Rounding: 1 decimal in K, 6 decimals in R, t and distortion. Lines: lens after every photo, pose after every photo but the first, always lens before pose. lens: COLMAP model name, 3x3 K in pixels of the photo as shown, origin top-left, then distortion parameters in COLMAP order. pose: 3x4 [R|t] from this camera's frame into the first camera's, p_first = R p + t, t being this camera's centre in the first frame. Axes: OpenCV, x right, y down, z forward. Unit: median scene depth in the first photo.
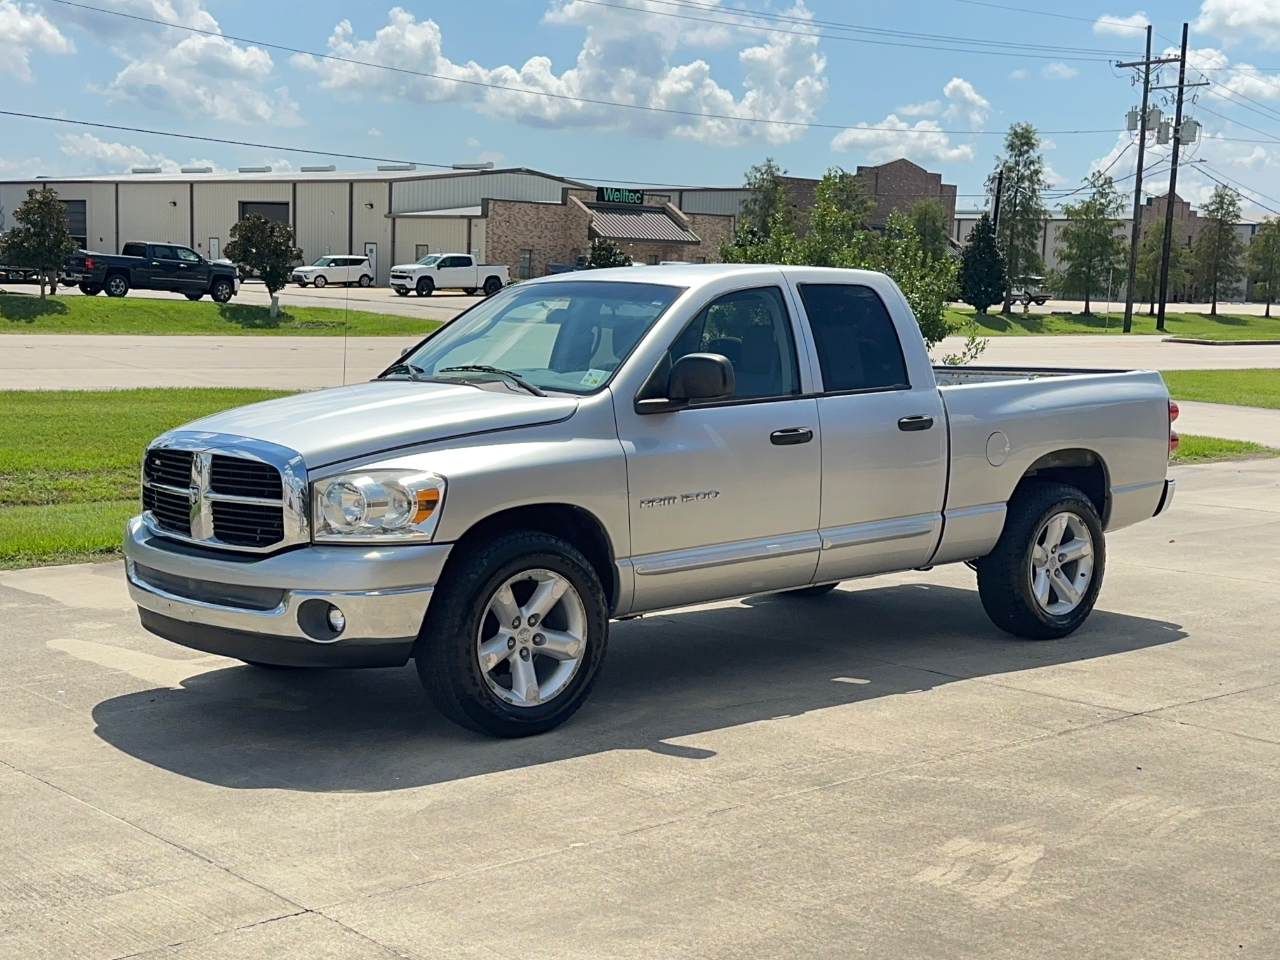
lens RADIAL K [[1770.5, 0, 629.0], [0, 1770.5, 487.5], [0, 0, 1]] dist [0.123693, 0.000000]
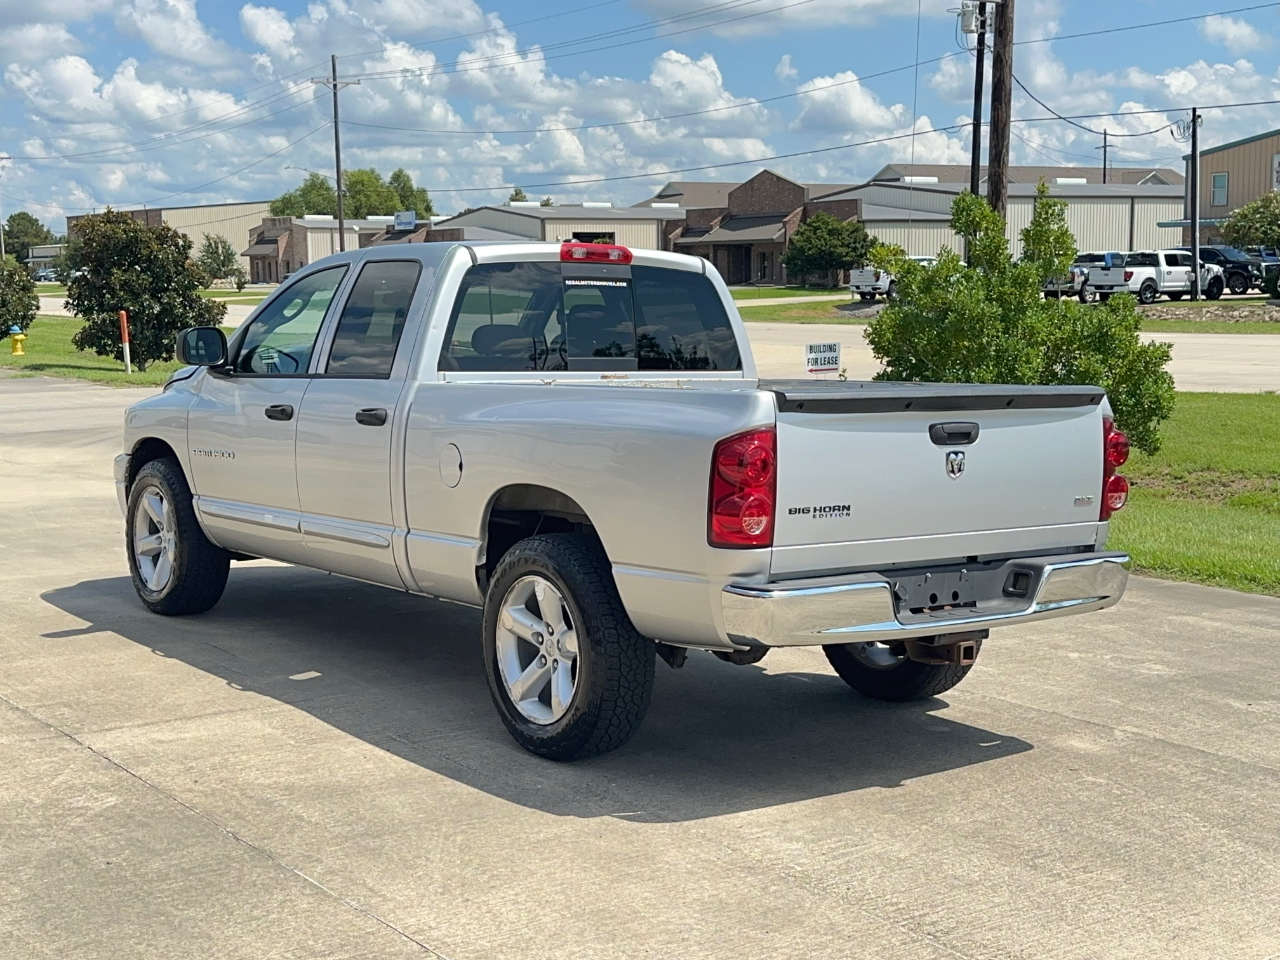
lens RADIAL K [[1770.5, 0, 637.4], [0, 1770.5, 482.3], [0, 0, 1]] dist [0.123693, 0.000000]
pose [[-0.079011, 0.087781, -0.993001, 1.147655], [-0.111727, 0.989060, 0.096322, -0.116184], [0.990593, 0.118556, -0.068339, 1.340105]]
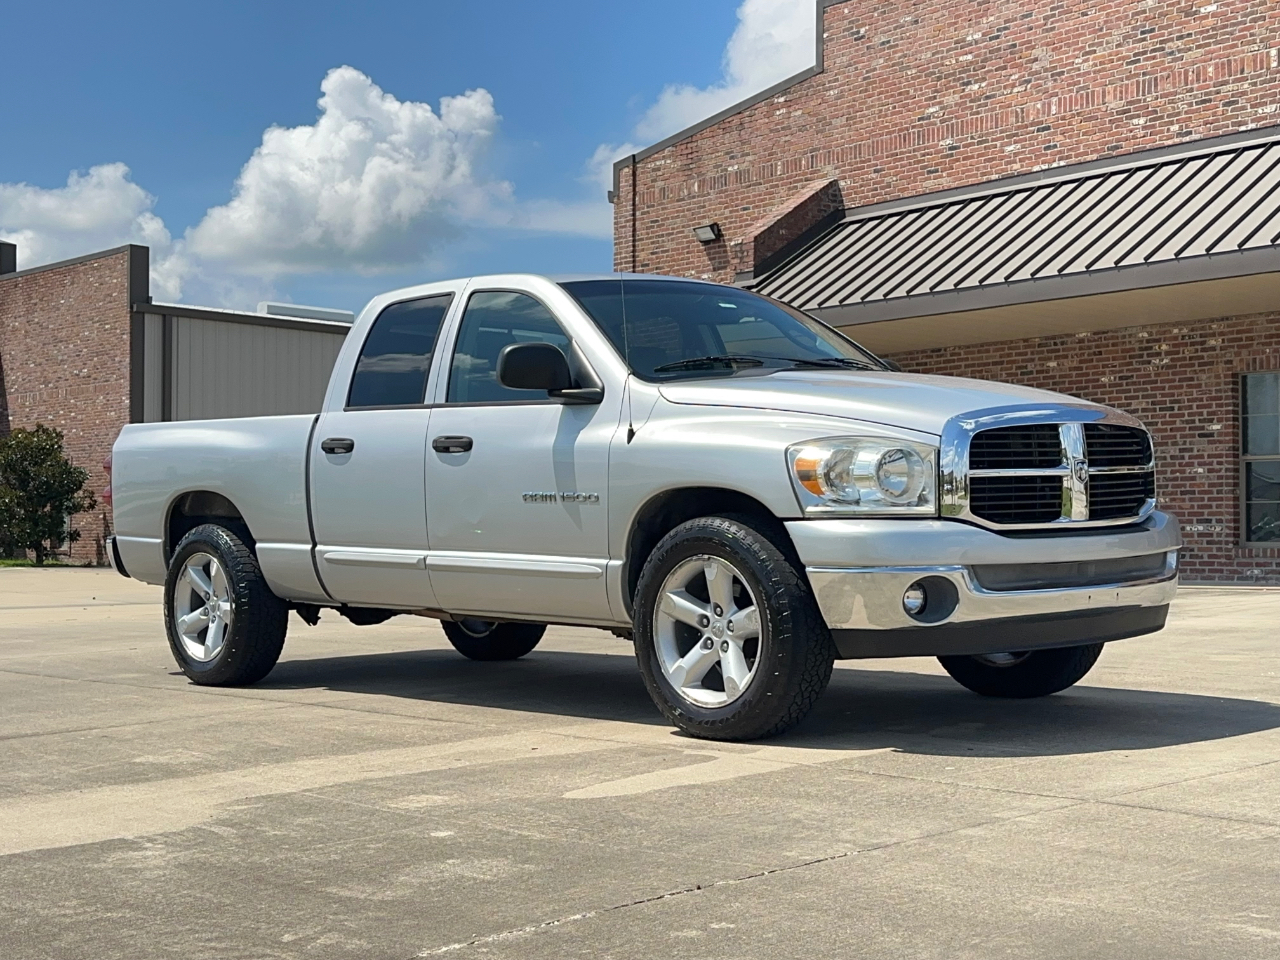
lens RADIAL K [[1770.5, 0, 647.3], [0, 1770.5, 483.0], [0, 0, 1]] dist [0.123693, 0.000000]
pose [[-0.031125, 0.003988, 0.999508, -1.064857], [0.120229, 0.992746, -0.000217, -0.014527], [-0.992258, 0.120163, -0.031379, 1.171564]]
